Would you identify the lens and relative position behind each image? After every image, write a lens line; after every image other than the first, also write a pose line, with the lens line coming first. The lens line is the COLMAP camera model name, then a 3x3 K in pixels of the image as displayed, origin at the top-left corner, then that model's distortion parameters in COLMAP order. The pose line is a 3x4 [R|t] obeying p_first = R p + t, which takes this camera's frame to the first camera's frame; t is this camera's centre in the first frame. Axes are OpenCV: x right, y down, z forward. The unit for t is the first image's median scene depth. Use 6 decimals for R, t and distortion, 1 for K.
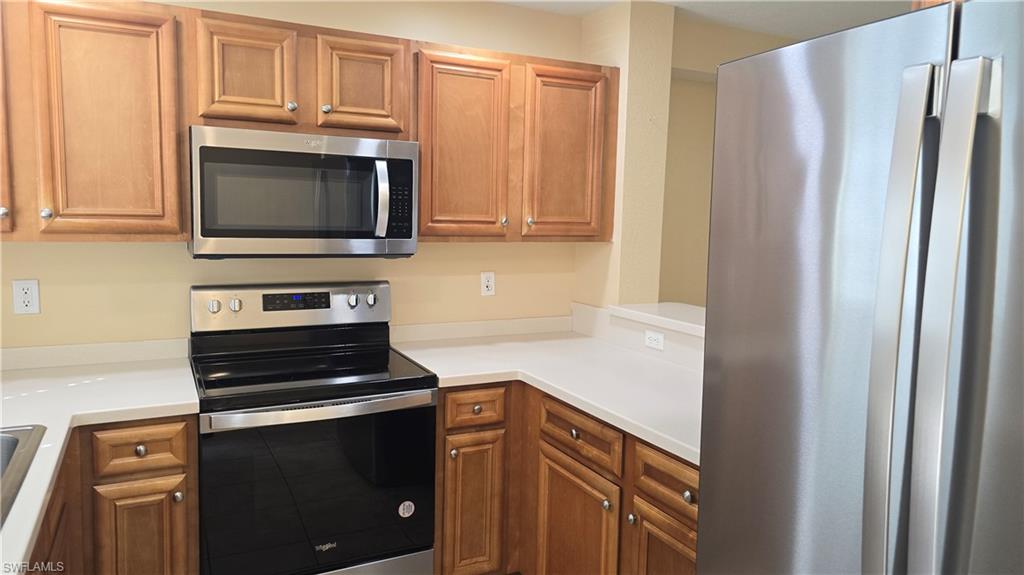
lens RADIAL K [[686.3, 0, 518.6], [0, 686.3, 276.8], [0, 0, 1]] dist [0.008890, -0.028955]
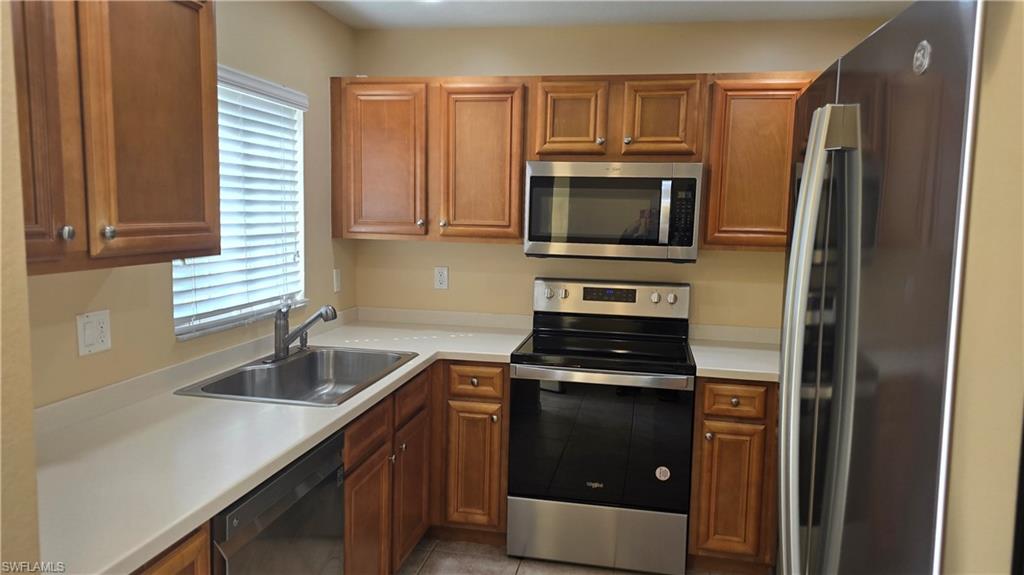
lens RADIAL K [[686.3, 0, 510.2], [0, 686.3, 292.3], [0, 0, 1]] dist [0.008890, -0.028955]
pose [[0.773879, 0.065691, -0.629918, 0.356671], [-0.063910, 0.997629, 0.025522, 0.011792], [0.630101, 0.020507, 0.776242, -0.095310]]
